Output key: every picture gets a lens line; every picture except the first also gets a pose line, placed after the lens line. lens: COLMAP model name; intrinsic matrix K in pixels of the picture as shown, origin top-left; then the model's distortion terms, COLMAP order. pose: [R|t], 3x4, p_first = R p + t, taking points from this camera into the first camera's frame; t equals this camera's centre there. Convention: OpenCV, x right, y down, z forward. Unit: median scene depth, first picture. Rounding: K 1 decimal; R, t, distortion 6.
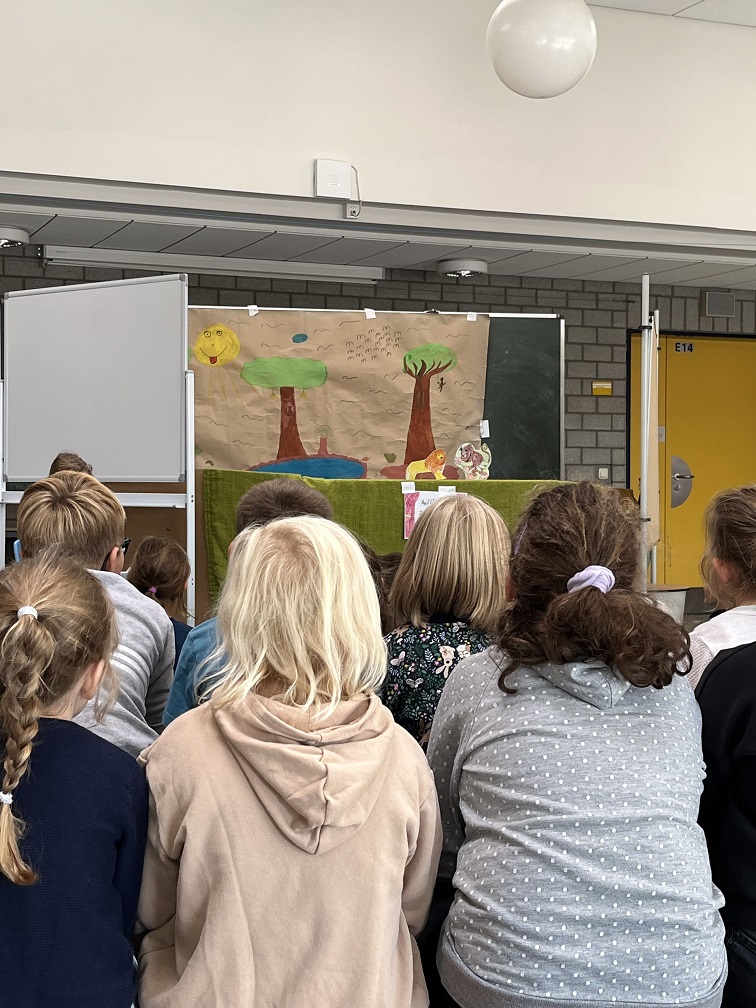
lens RADIAL K [[1533.6, 0, 375.3], [0, 1533.6, 502.7], [0, 0, 1]] dist [0.146474, 0.000000]
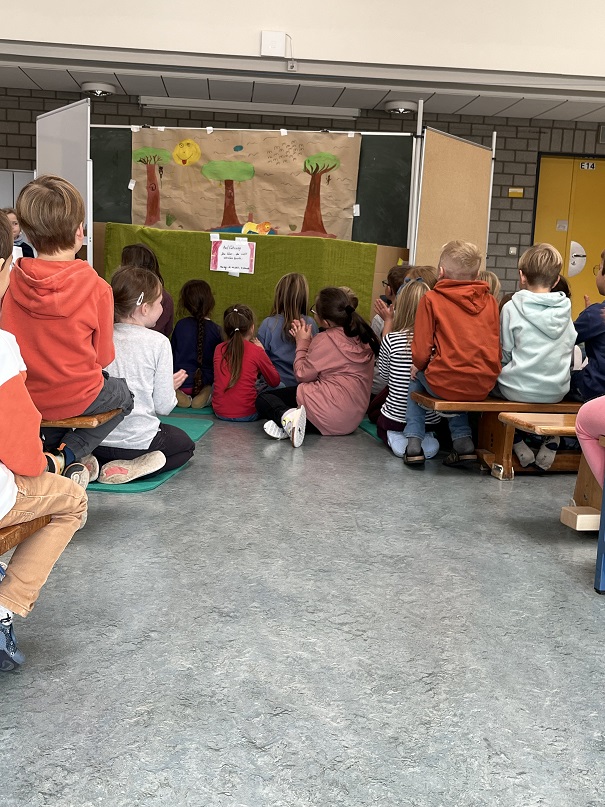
lens RADIAL K [[922.3, 0, 307.3], [0, 922.3, 403.5], [0, 0, 1]] dist [0.028884, 0.000000]
pose [[0.946629, 0.085032, -0.310907, 0.327514], [-0.044869, 0.989947, 0.134131, 0.021360], [0.319187, -0.113022, 0.940928, 0.096666]]
